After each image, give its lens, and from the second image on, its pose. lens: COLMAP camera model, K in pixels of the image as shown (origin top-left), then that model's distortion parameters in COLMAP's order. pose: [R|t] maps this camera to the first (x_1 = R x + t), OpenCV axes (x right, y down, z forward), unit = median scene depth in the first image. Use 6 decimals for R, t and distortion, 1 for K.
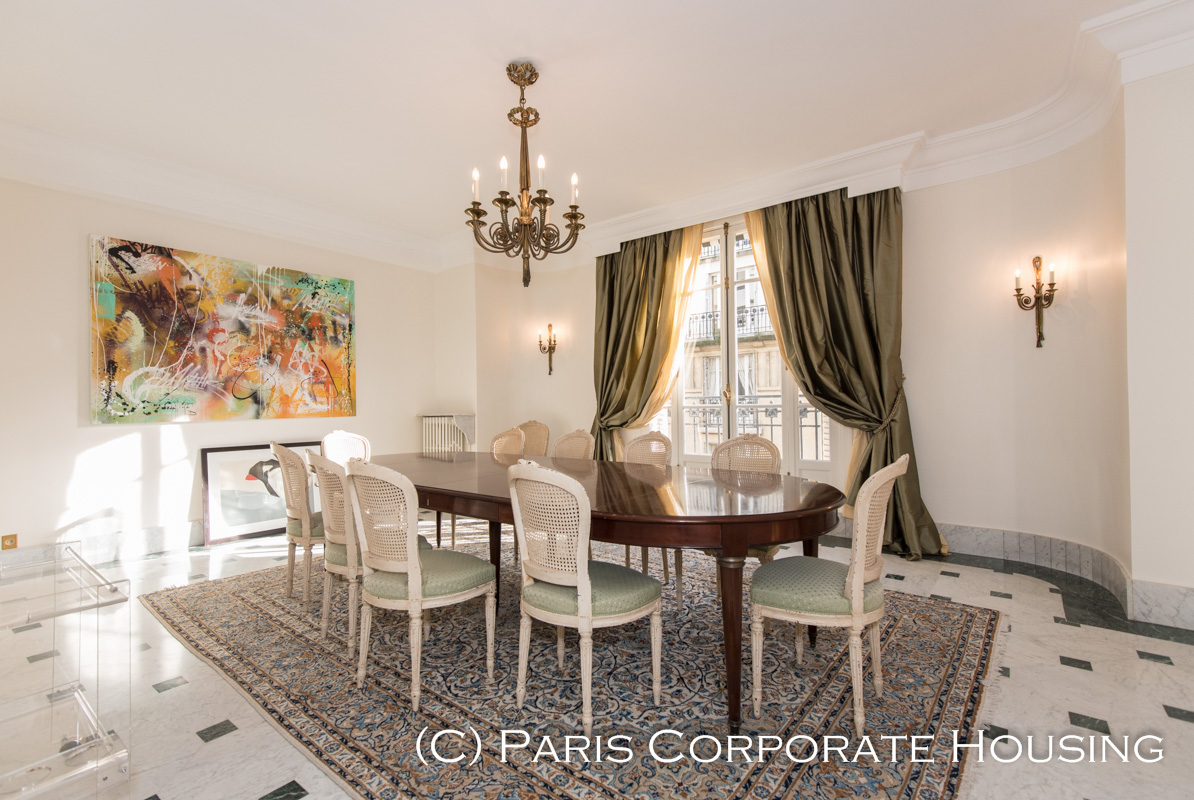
lens RADIAL K [[546.6, 0, 592.1], [0, 546.6, 400.6], [0, 0, 1]] dist [0.002336, 0.000290]
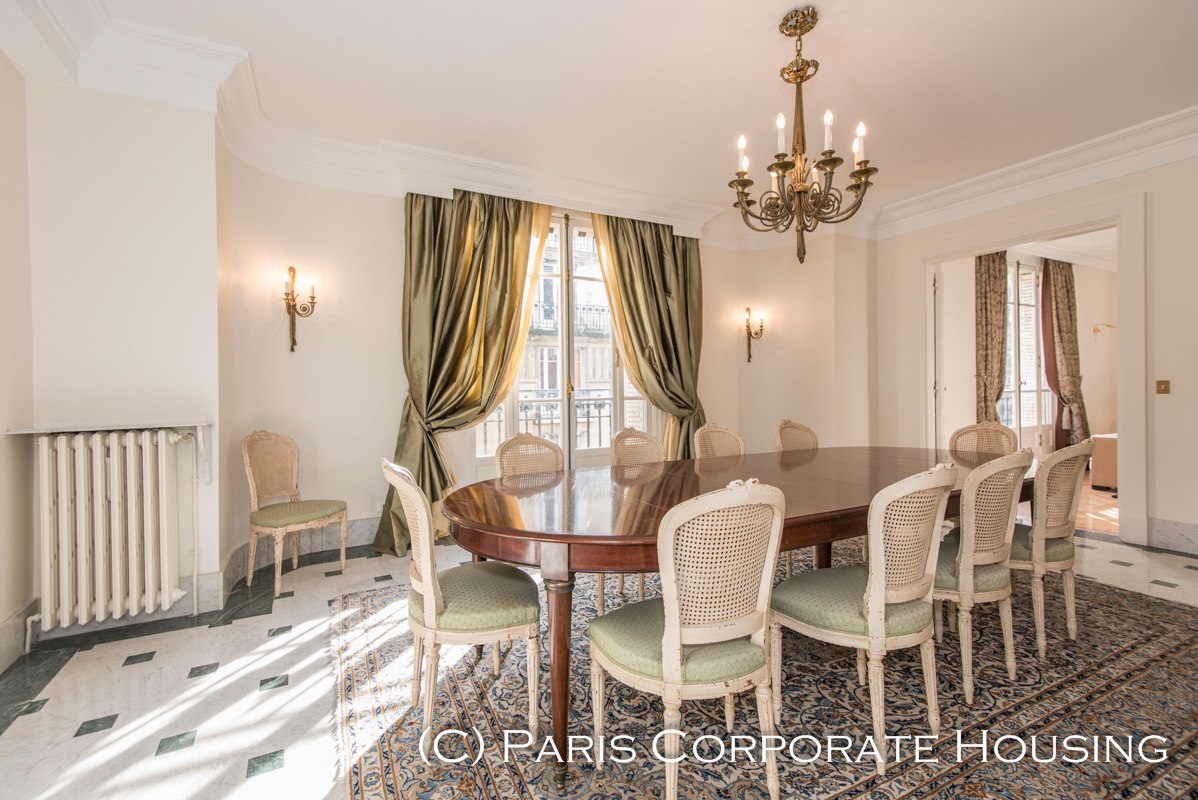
lens RADIAL K [[548.5, 0, 593.4], [0, 548.5, 397.9], [0, 0, 1]] dist [0.002336, 0.000290]
pose [[0.333971, -0.008219, 0.942548, -0.746415], [0.011323, 0.999925, 0.004707, 0.001973], [-0.942515, 0.009100, 0.334039, 0.696878]]
